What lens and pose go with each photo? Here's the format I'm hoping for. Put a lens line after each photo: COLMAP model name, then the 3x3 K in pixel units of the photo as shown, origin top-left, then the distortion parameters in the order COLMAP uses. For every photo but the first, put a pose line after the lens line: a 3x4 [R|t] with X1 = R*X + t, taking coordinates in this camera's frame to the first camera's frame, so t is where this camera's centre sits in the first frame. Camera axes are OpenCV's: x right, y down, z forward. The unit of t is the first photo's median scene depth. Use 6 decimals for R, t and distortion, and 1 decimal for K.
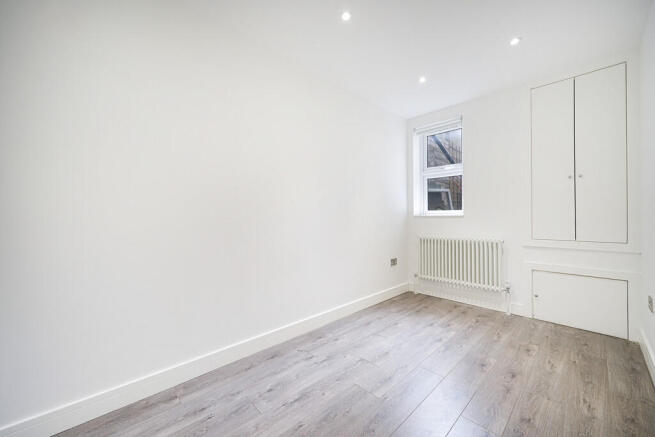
lens RADIAL K [[253.4, 0, 328.6], [0, 253.4, 216.2], [0, 0, 1]] dist [0.003765, 0.000443]
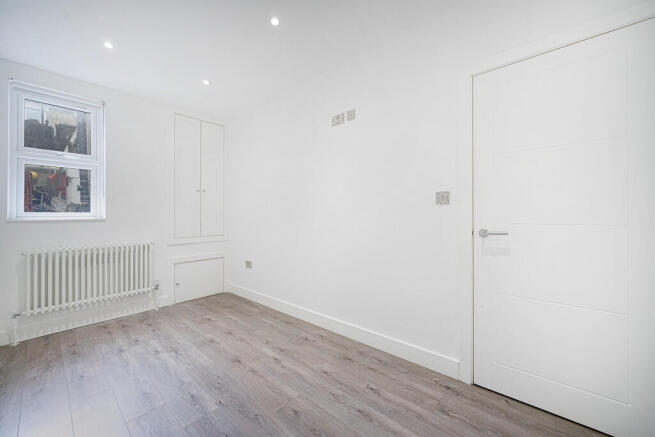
lens RADIAL K [[253.4, 0, 328.8], [0, 253.4, 216.1], [0, 0, 1]] dist [0.003765, 0.000443]
pose [[-0.069825, 0.004583, 0.997549, -0.443981], [0.009651, 0.999946, -0.003919, -0.000971], [-0.997513, 0.009353, -0.069866, 0.354655]]
